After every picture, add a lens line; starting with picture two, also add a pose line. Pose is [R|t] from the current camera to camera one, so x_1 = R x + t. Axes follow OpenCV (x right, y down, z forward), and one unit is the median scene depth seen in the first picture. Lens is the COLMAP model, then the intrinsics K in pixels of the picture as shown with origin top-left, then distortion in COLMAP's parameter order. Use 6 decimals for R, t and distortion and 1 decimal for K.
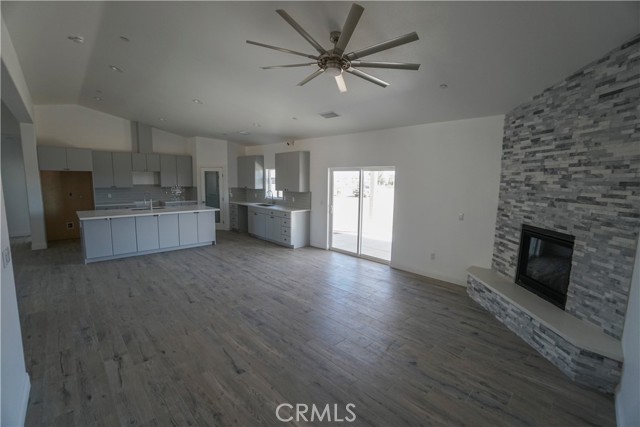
lens RADIAL K [[281.3, 0, 321.2], [0, 281.3, 214.2], [0, 0, 1]] dist [-0.058660, 0.019450]
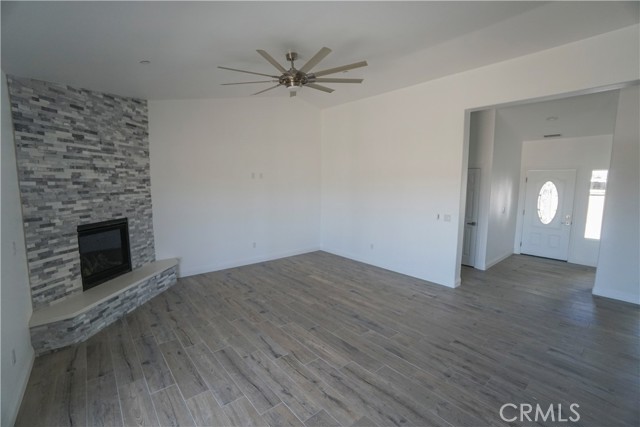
lens RADIAL K [[281.3, 0, 318.9], [0, 281.3, 212.6], [0, 0, 1]] dist [-0.058660, 0.019450]
pose [[-0.997712, -0.031501, 0.059823, -0.104452], [-0.016650, 0.972050, 0.234181, -0.205719], [-0.065528, 0.232650, -0.970351, 1.606912]]
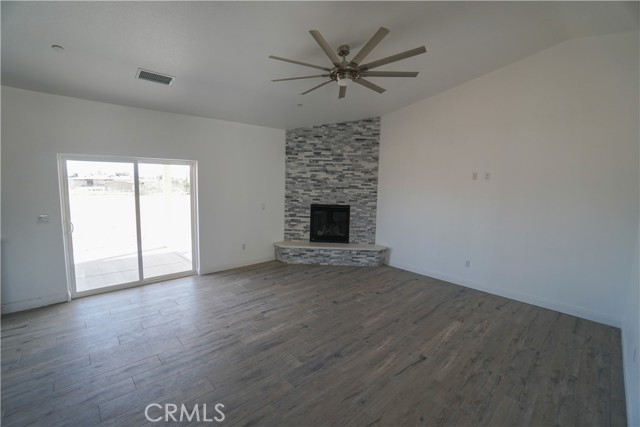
lens RADIAL K [[281.3, 0, 316.7], [0, 281.3, 211.1], [0, 0, 1]] dist [-0.058660, 0.019450]
pose [[0.029818, -0.128732, 0.991231, -0.802414], [0.101224, 0.986963, 0.125133, -0.113236], [-0.994417, 0.096605, 0.042460, 0.801437]]
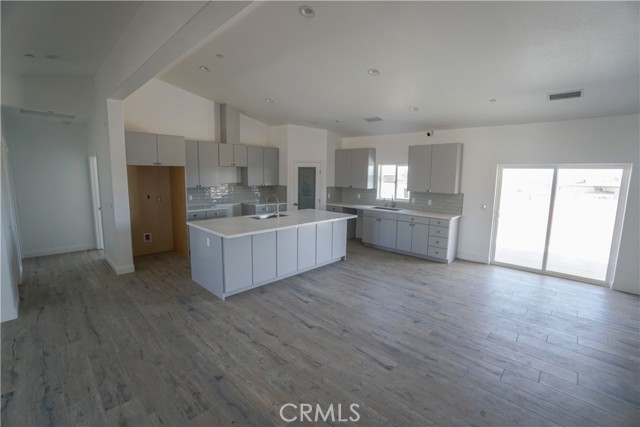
lens RADIAL K [[281.3, 0, 320.8], [0, 281.3, 211.9], [0, 0, 1]] dist [-0.058660, 0.019450]
pose [[0.999103, -0.006101, 0.041916, -0.850771], [0.005817, 0.999959, 0.006899, -0.059009], [-0.041957, -0.006649, 0.999097, 0.370265]]
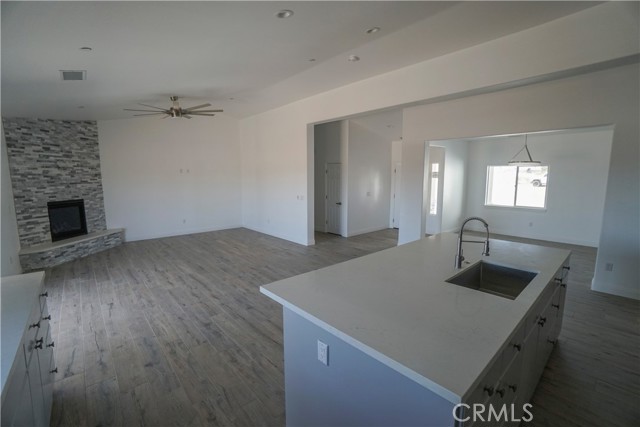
lens RADIAL K [[281.3, 0, 319.4], [0, 281.3, 212.4], [0, 0, 1]] dist [-0.058660, 0.019450]
pose [[-0.998846, -0.022388, 0.042498, -0.736742], [-0.010937, 0.967500, 0.252634, -0.269650], [-0.046773, 0.251878, -0.966628, 2.116426]]
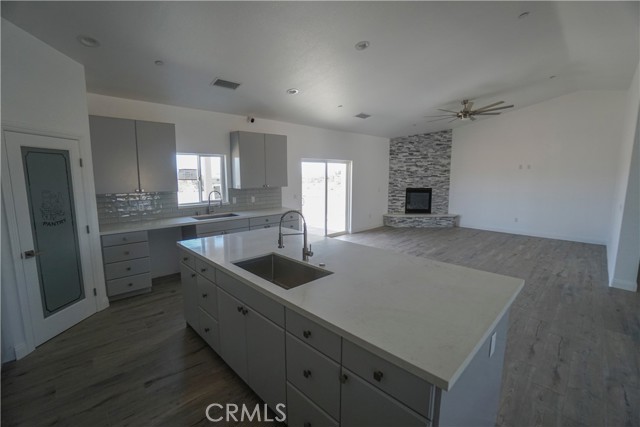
lens RADIAL K [[281.3, 0, 317.4], [0, 281.3, 212.2], [0, 0, 1]] dist [-0.058660, 0.019450]
pose [[0.000320, -0.153761, 0.988108, -1.527236], [0.126789, 0.980140, 0.152480, -0.203585], [-0.991930, 0.125232, 0.019809, 1.555271]]
